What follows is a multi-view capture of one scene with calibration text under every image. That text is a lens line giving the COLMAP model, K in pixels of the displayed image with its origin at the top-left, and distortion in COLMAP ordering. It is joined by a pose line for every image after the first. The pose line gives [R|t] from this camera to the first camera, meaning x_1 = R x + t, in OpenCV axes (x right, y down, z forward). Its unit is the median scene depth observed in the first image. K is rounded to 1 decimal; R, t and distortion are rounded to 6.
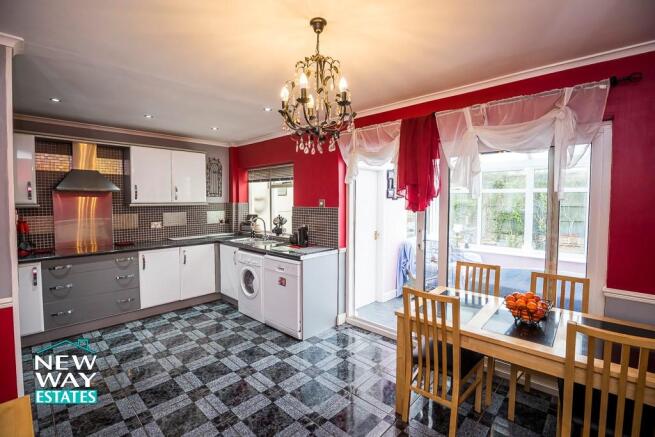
lens RADIAL K [[300.2, 0, 325.0], [0, 300.2, 214.3], [0, 0, 1]] dist [-0.032943, 0.000436]
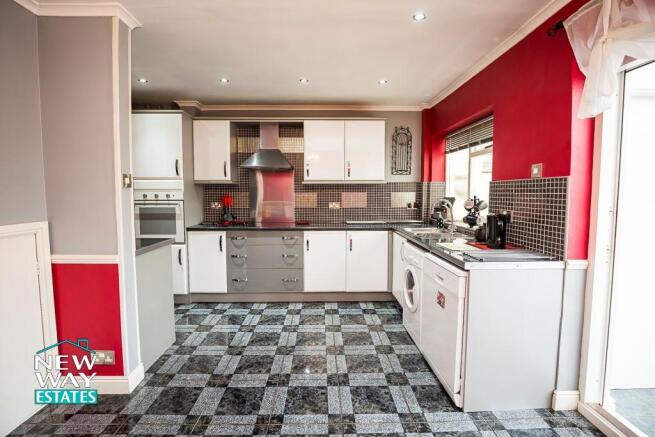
lens RADIAL K [[308.4, 0, 324.2], [0, 308.4, 212.4], [0, 0, 1]] dist [-0.027931, 0.000054]
pose [[0.700411, 0.045892, -0.712263, 0.112545], [-0.032002, 0.998946, 0.032893, 0.031167], [0.713022, -0.000245, 0.701142, 0.349329]]
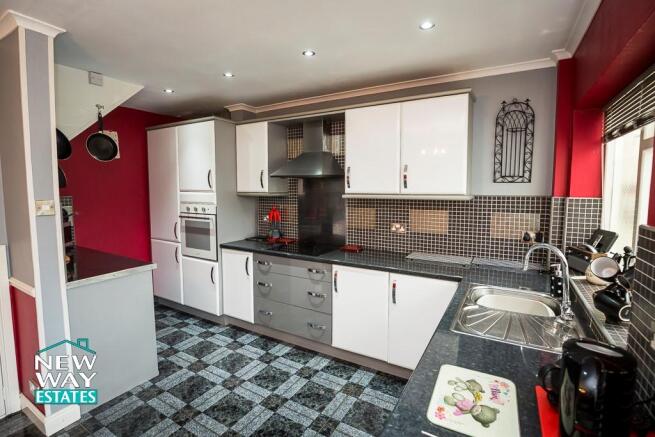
lens RADIAL K [[310.6, 0, 323.6], [0, 310.6, 214.2], [0, 0, 1]] dist [-0.032707, 0.000494]
pose [[0.222477, 0.081689, -0.971510, 0.053213], [-0.046492, 0.996239, 0.073122, -0.040761], [0.973829, 0.028899, 0.225438, 0.798764]]
